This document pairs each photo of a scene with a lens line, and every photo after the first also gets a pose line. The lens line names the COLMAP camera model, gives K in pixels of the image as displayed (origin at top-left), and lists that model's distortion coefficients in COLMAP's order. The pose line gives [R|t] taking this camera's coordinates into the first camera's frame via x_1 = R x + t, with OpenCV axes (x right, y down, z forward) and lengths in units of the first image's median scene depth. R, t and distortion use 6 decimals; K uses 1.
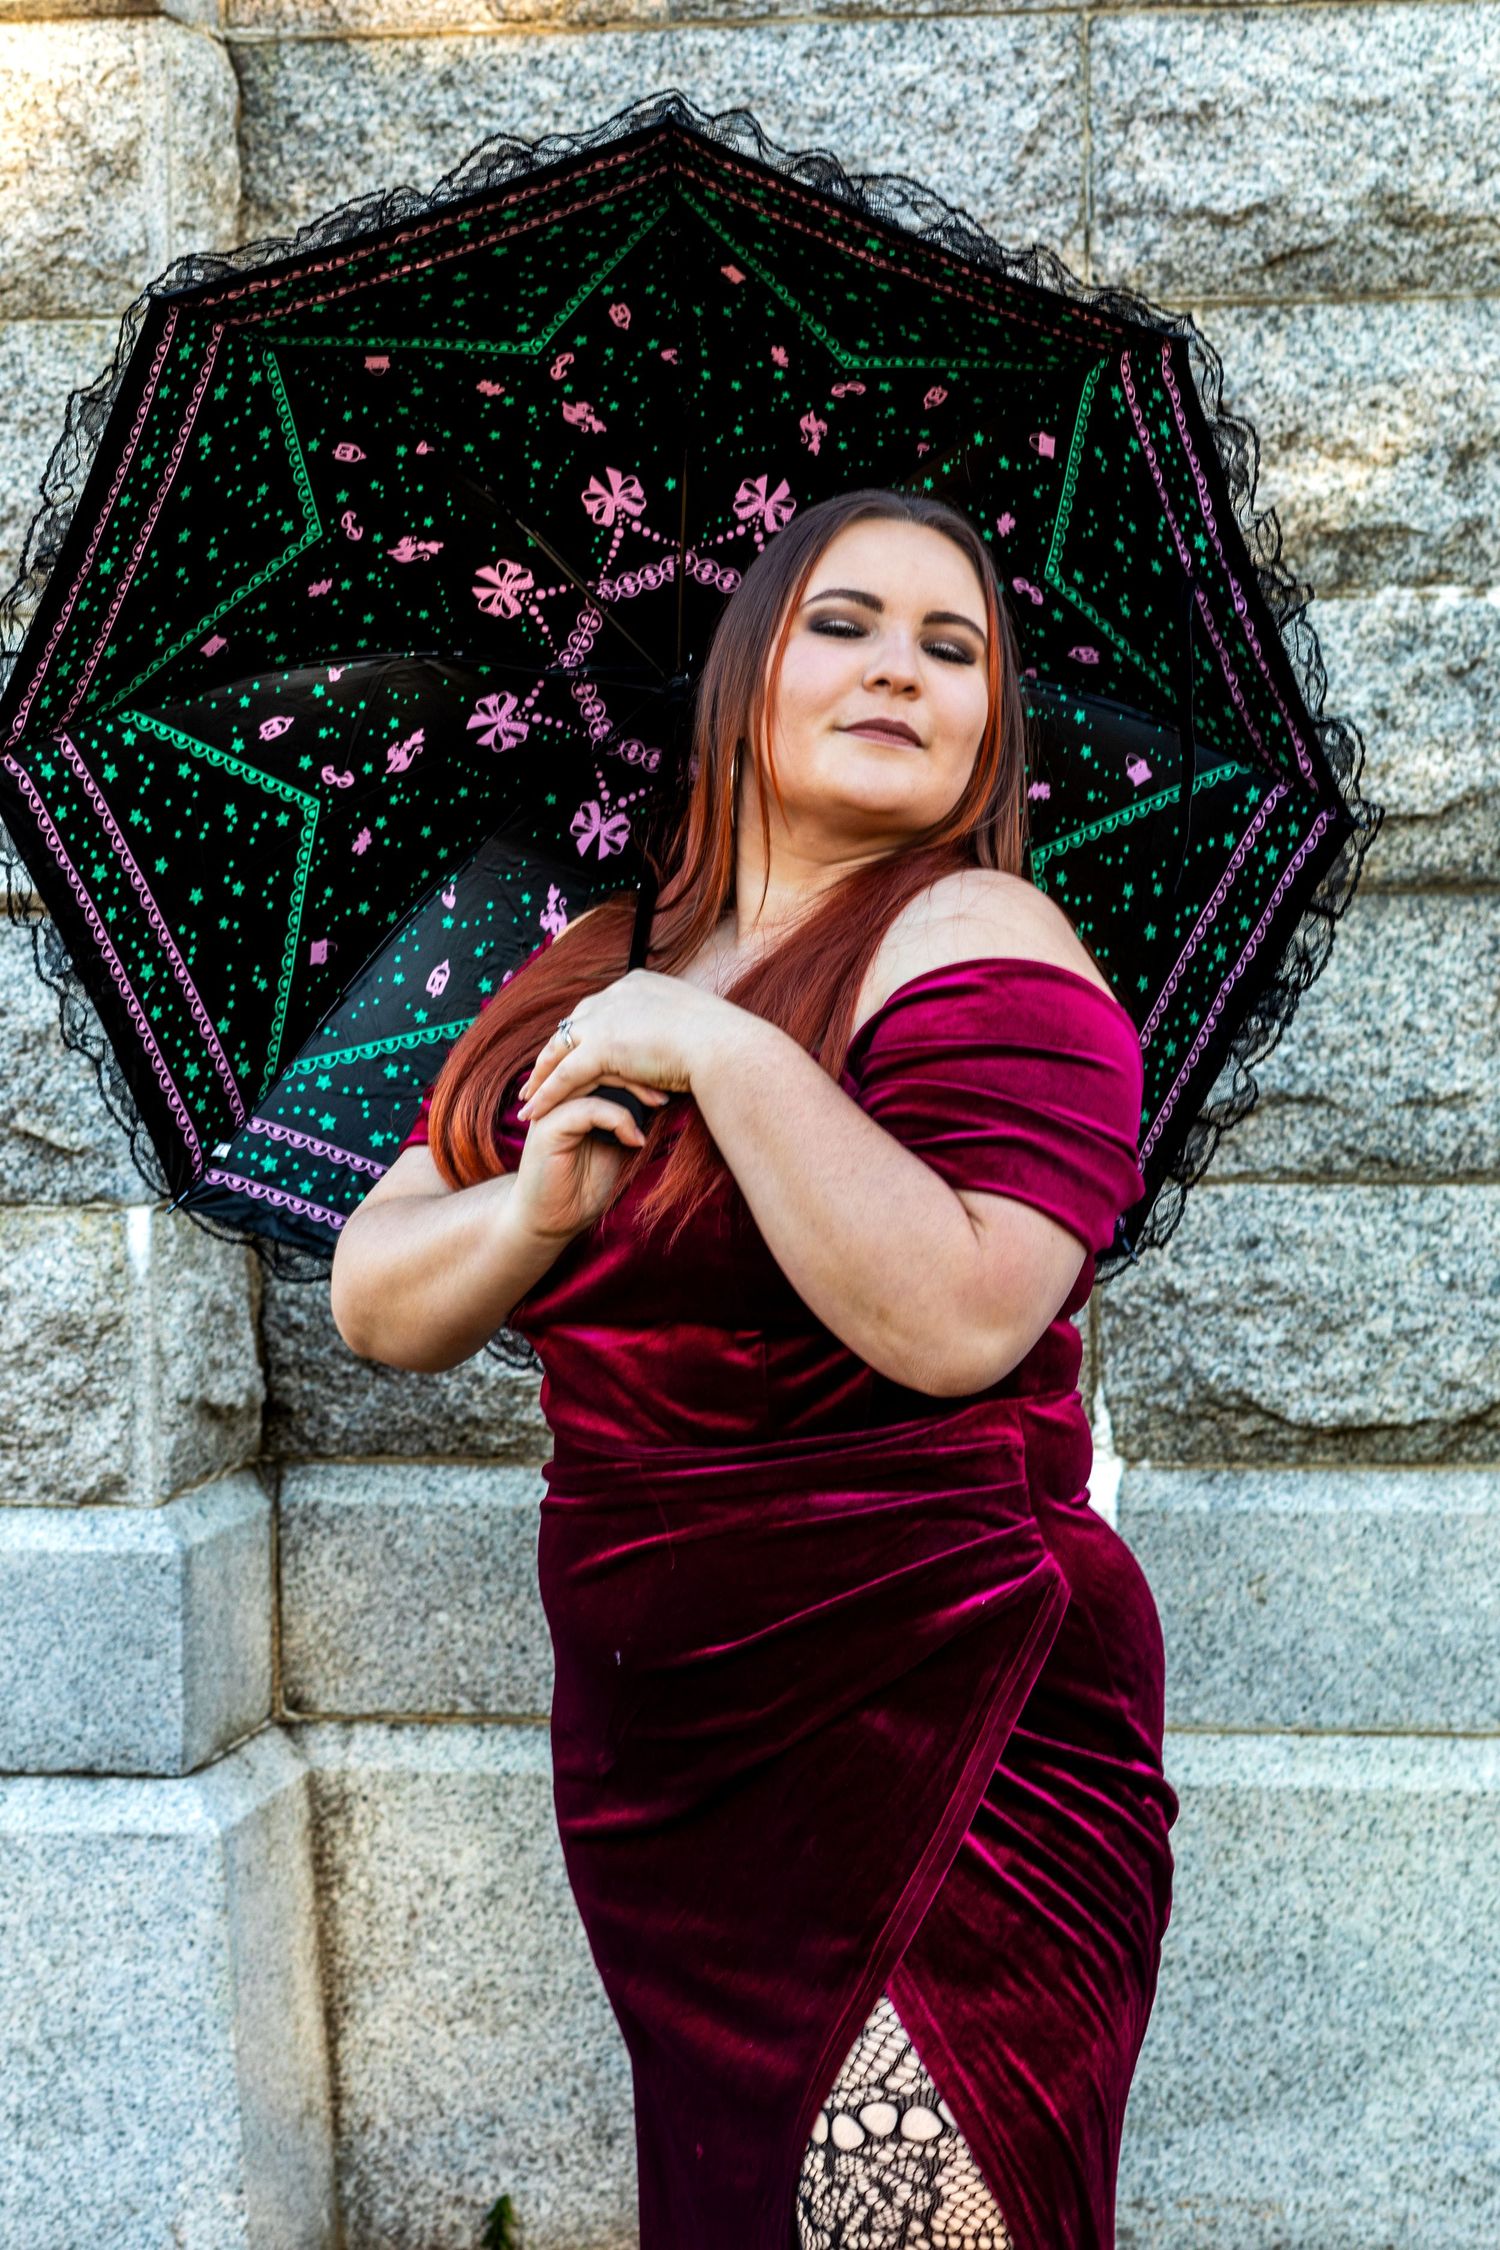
lens RADIAL K [[5631.3, 0, 750.0], [0, 5631.3, 1125.0], [0, 0, 1]] dist [0.079297, 0.333192]
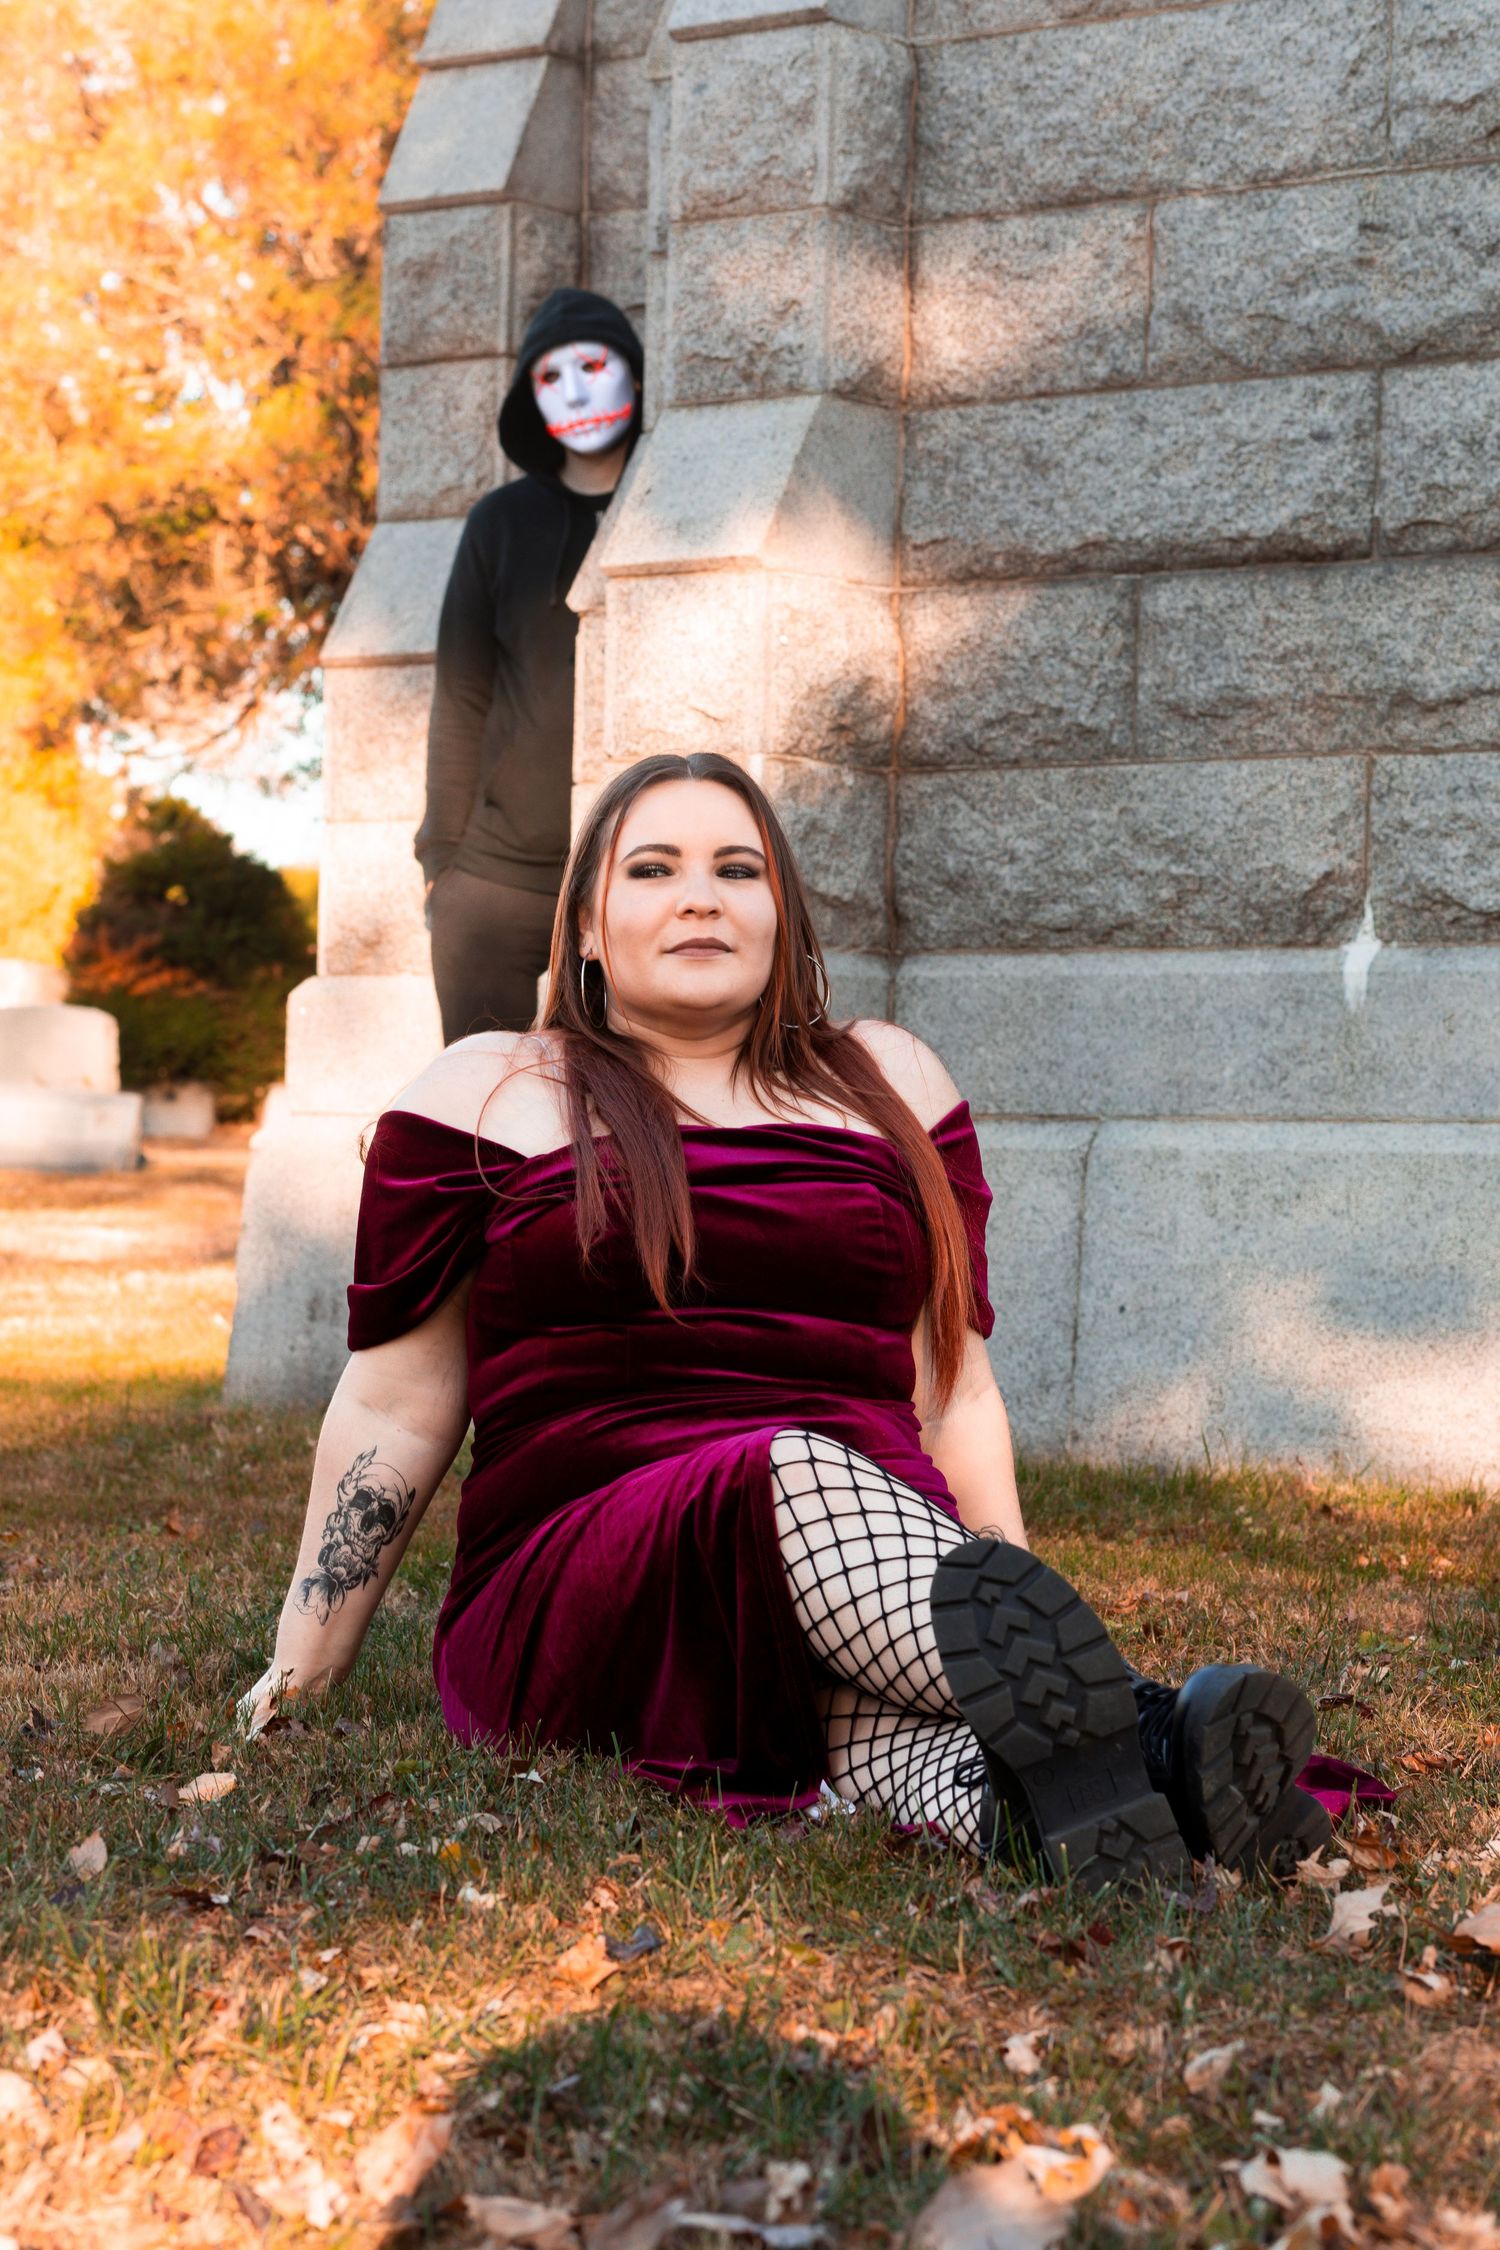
lens RADIAL K [[5631.3, 0, 750.0], [0, 5631.3, 1125.0], [0, 0, 1]] dist [0.079297, 0.333192]
pose [[0.881319, 0.024387, -0.471893, 0.627484], [-0.069383, 0.994522, -0.078185, 0.237347], [0.467401, 0.101647, 0.878182, -0.378654]]
